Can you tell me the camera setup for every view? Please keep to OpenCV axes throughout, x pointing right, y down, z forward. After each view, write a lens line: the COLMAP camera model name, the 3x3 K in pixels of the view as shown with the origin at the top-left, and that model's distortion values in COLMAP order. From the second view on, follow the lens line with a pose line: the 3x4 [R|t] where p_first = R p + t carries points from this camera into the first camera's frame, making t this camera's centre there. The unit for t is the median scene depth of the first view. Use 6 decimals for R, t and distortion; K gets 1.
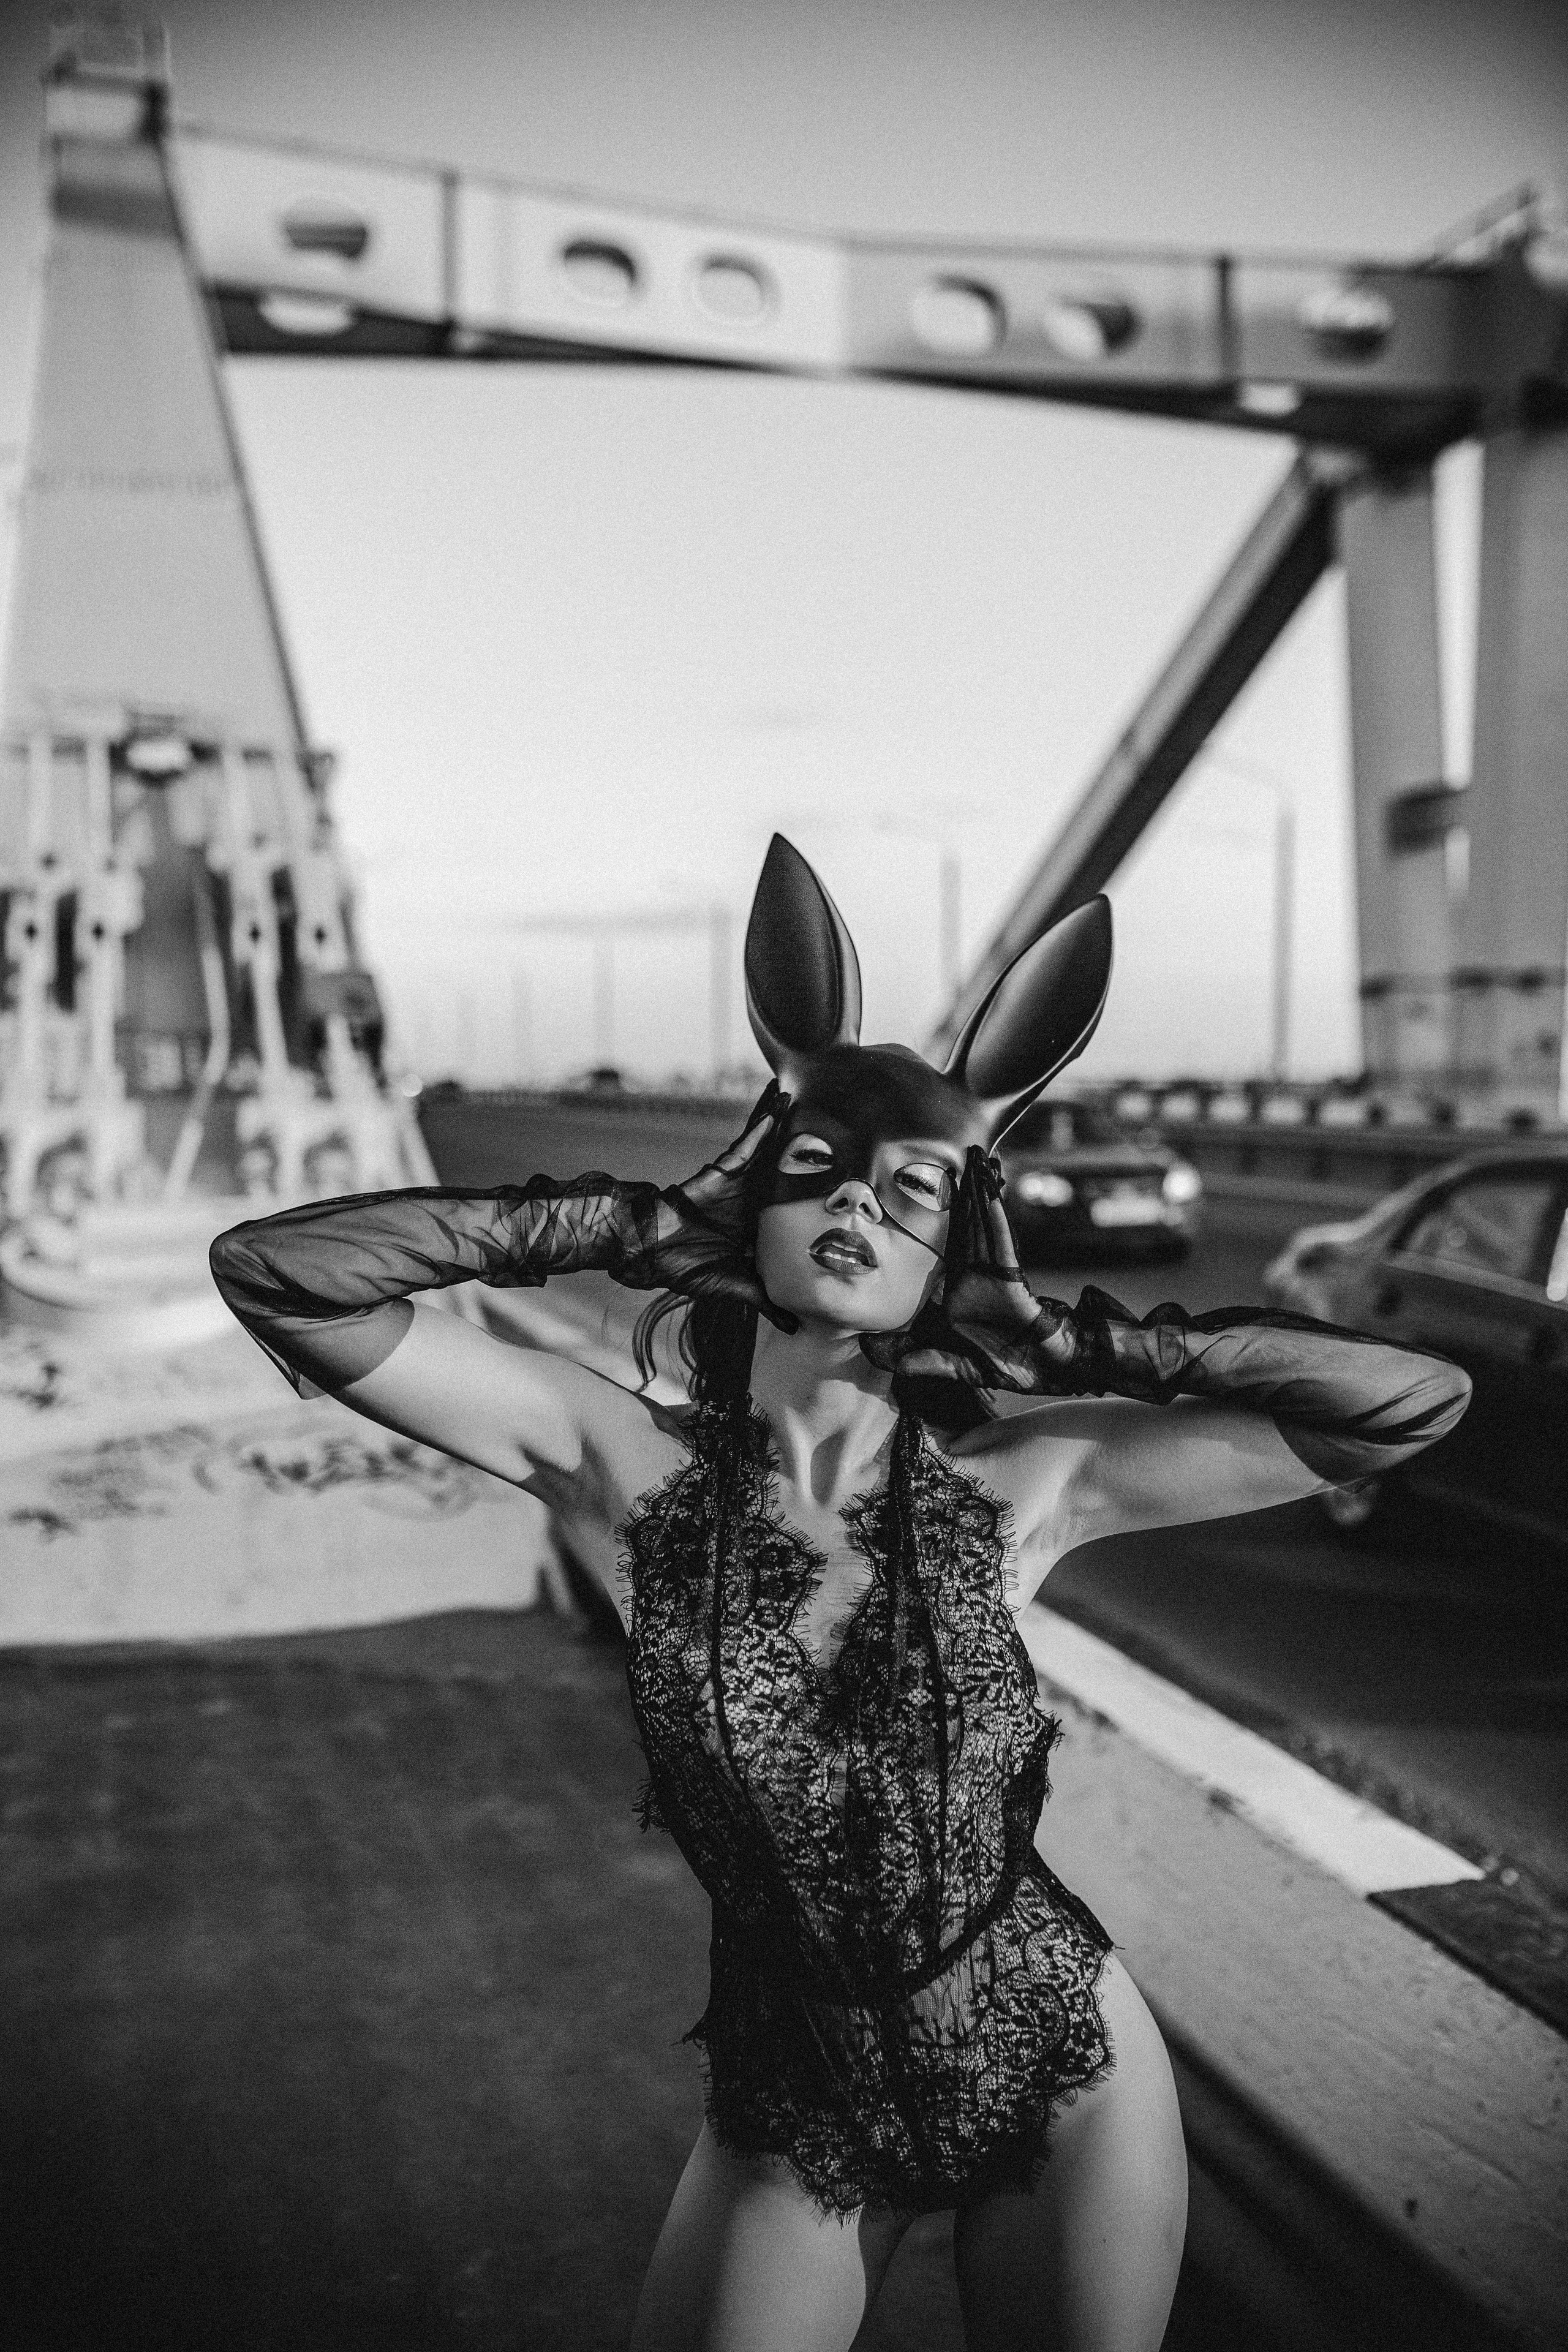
lens RADIAL K [[2377.1, 0, 814.8], [0, 2377.1, 1107.8], [0, 0, 1]] dist [0.010571, 0.012080]
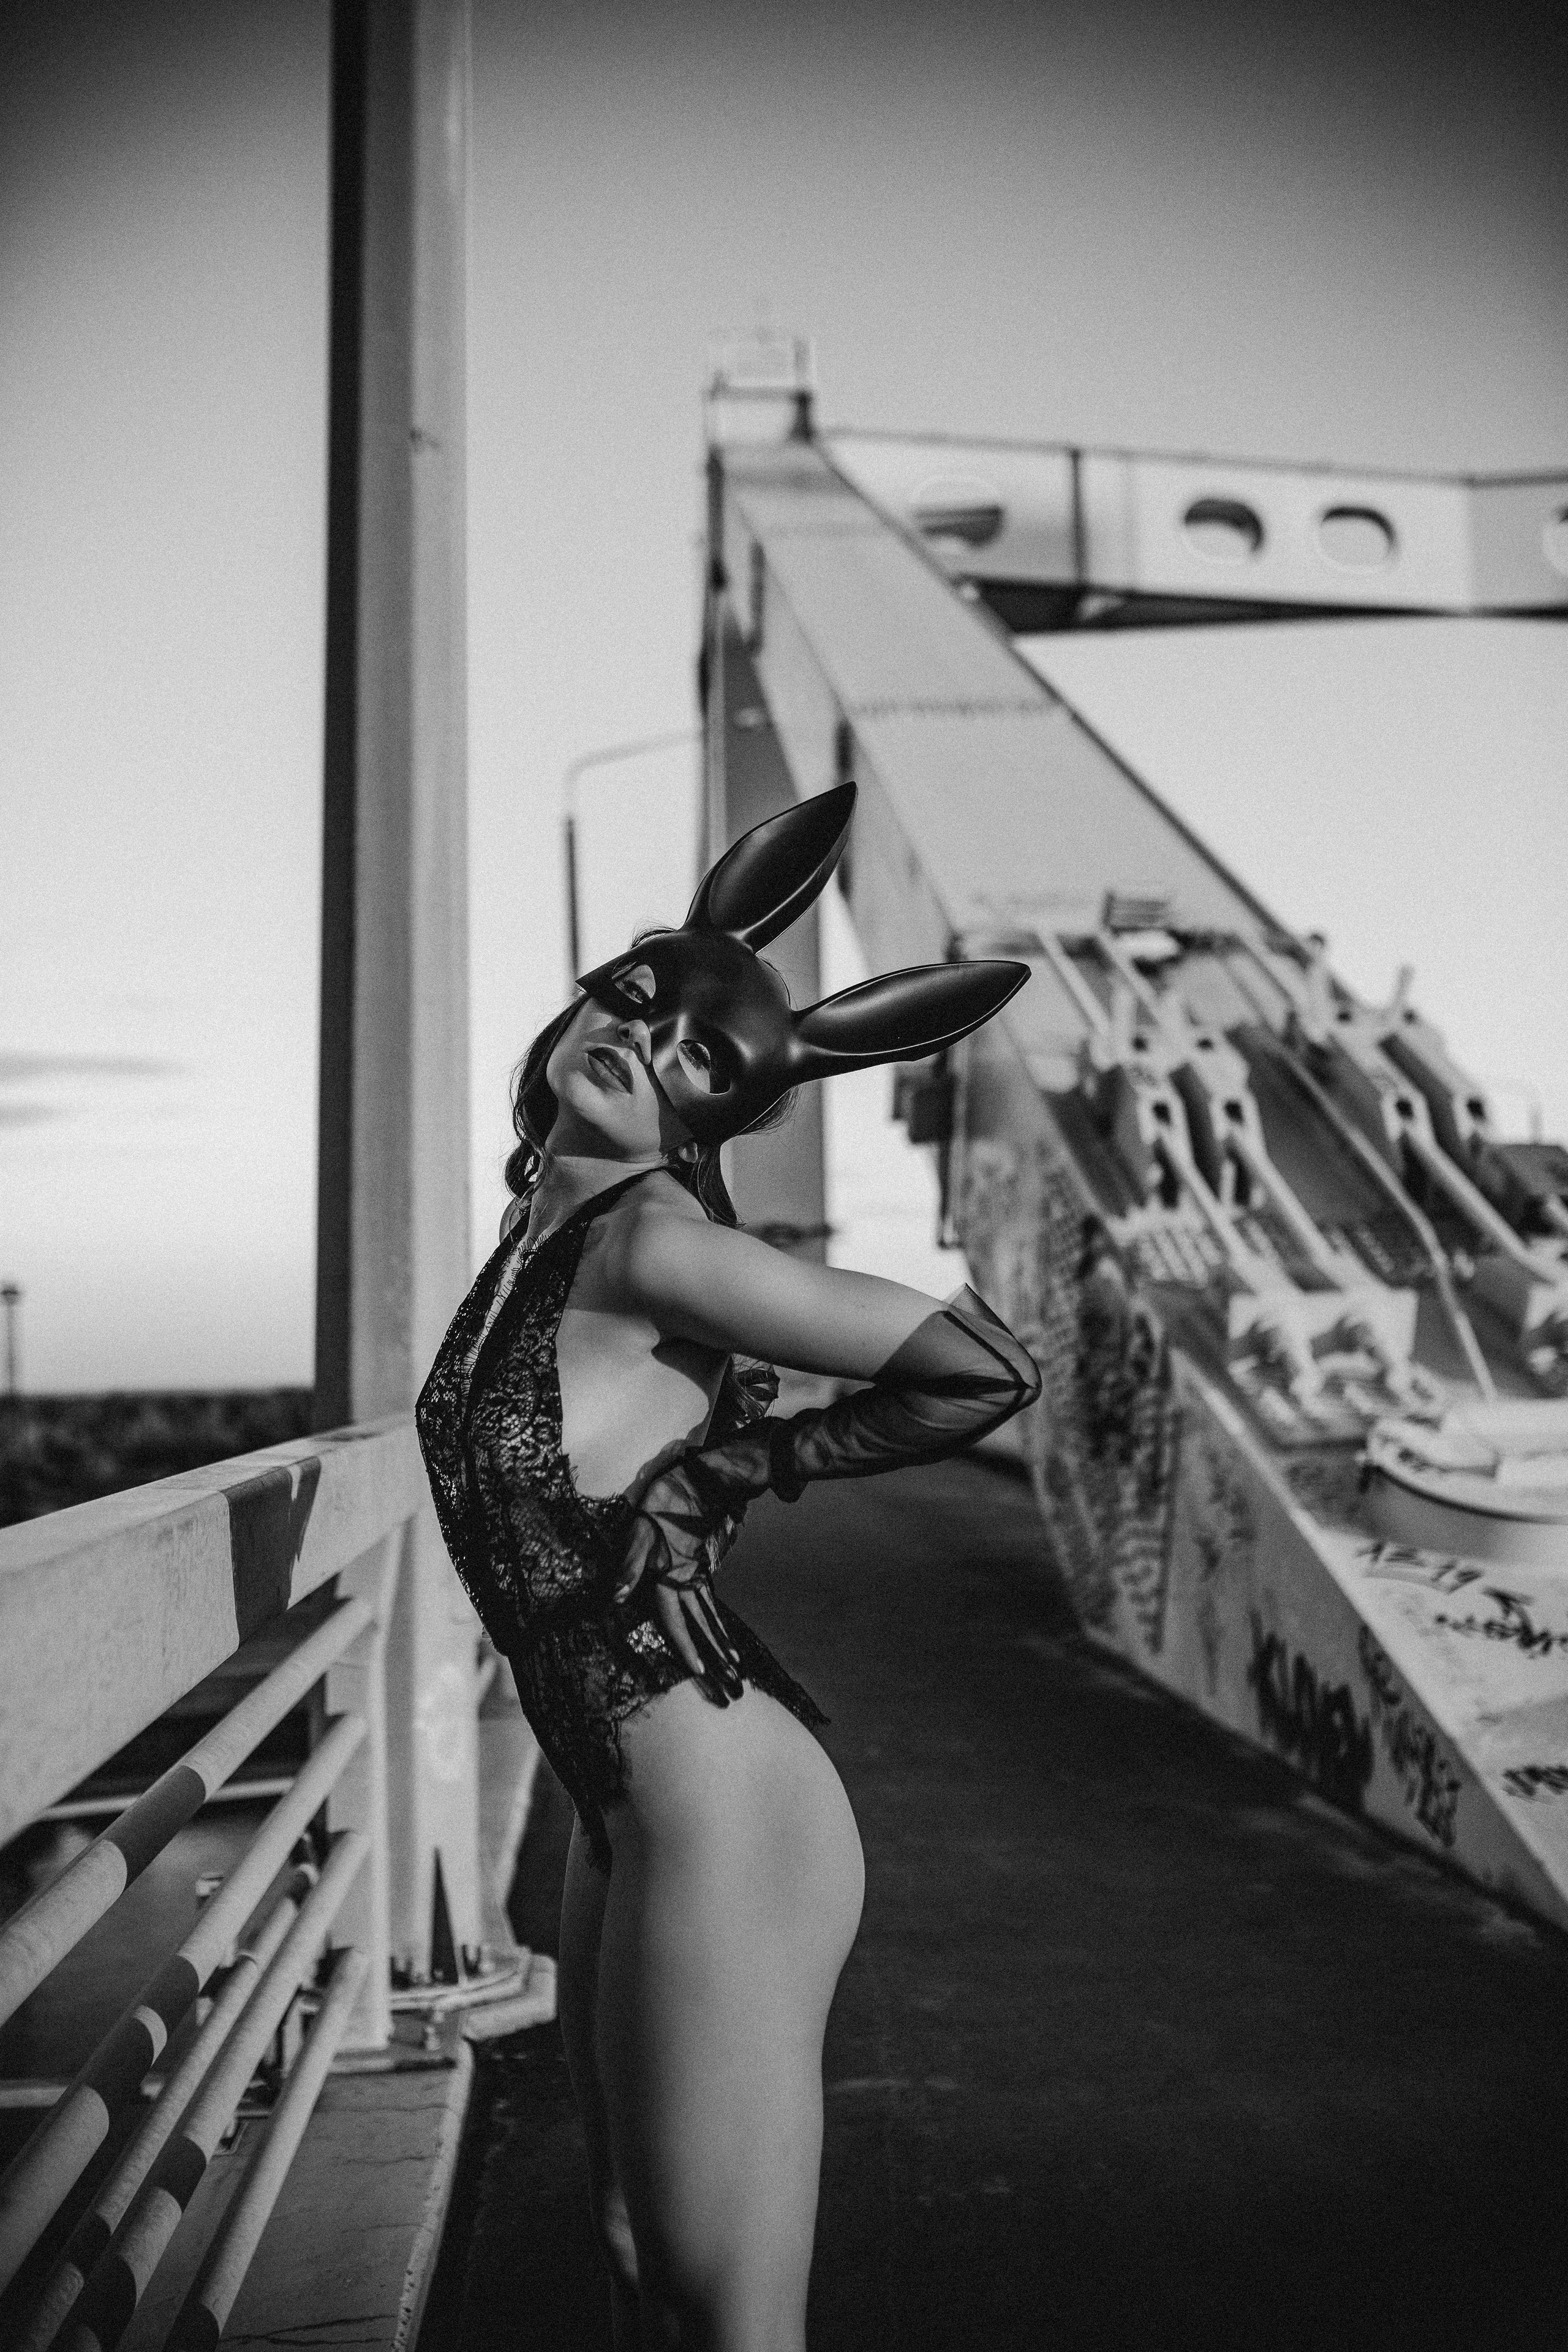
lens RADIAL K [[2318.5, 0, 783.0], [0, 2318.5, 1182.4], [0, 0, 1]] dist [-0.045076, 0.001924]
pose [[0.977607, -0.033322, -0.207782, -0.233785], [0.014876, 0.995856, -0.089715, 0.021655], [0.209911, 0.084615, 0.974052, 0.108691]]
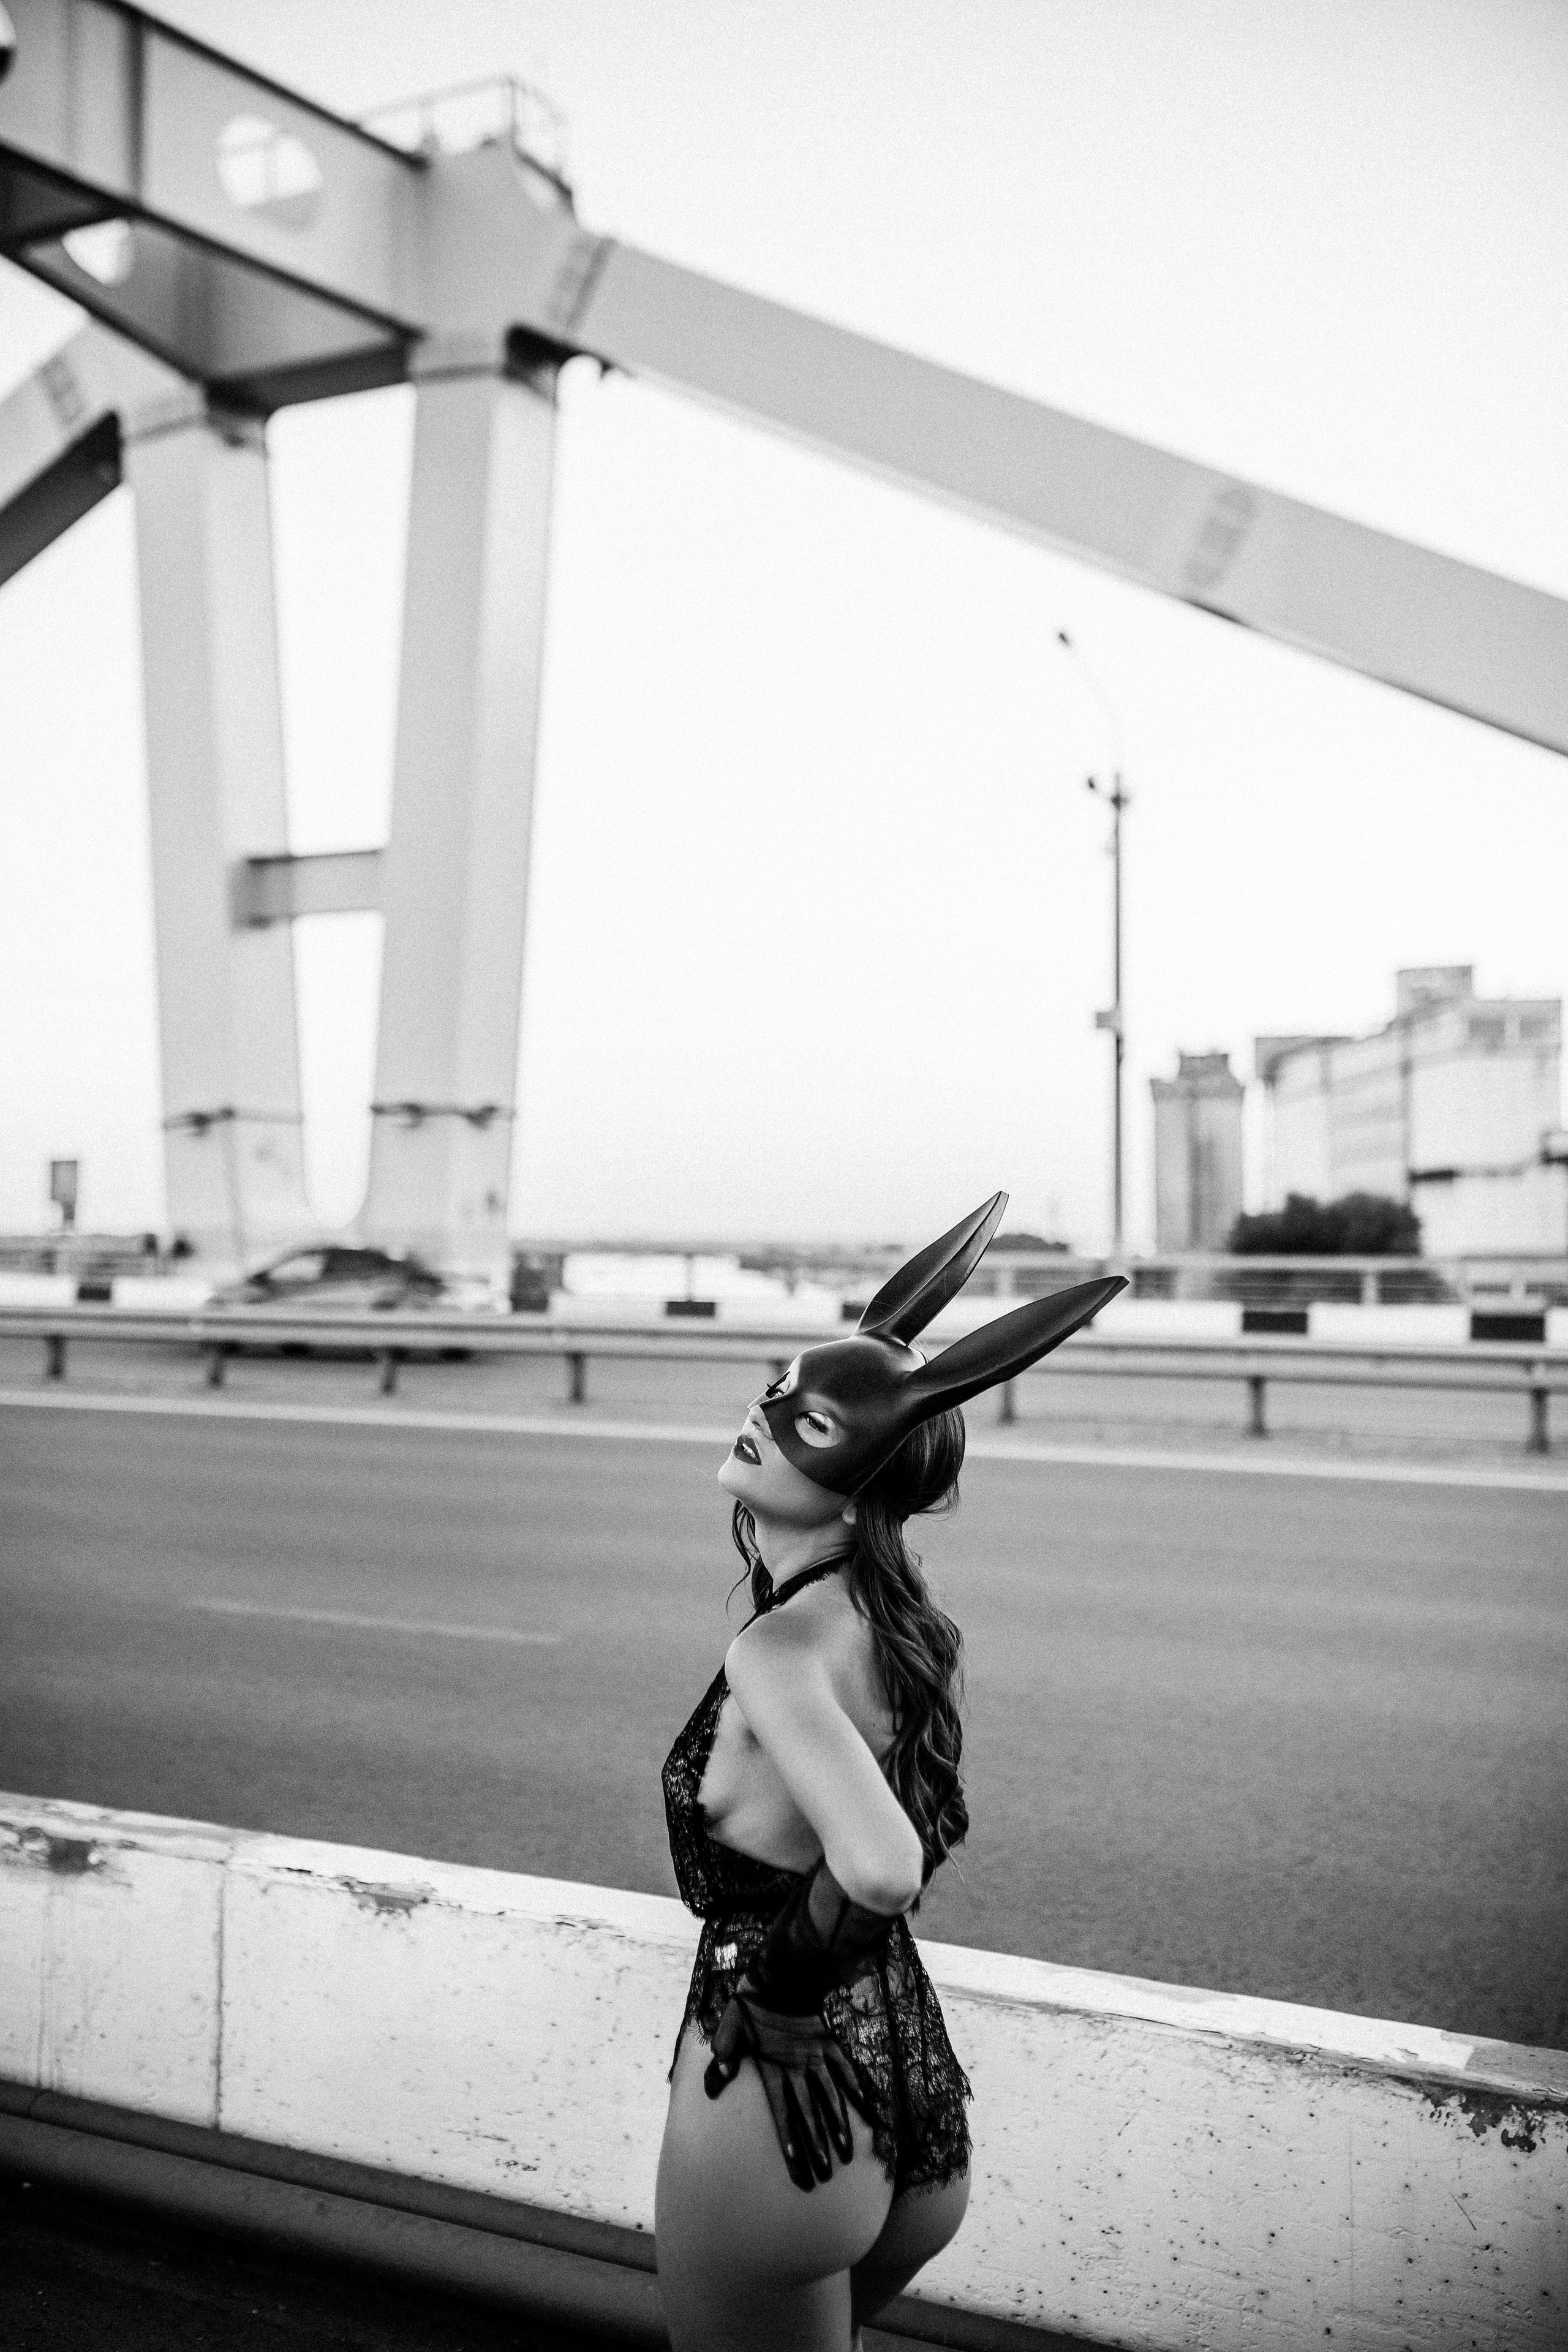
lens RADIAL K [[2283.6, 0, 772.7], [0, 2283.6, 1173.7], [0, 0, 1]] dist [0.025082, 0.003263]
pose [[0.695038, 0.020223, 0.718688, -0.499138], [0.003128, 0.999510, -0.031150, -0.040879], [-0.718966, 0.023898, 0.694634, 1.387999]]
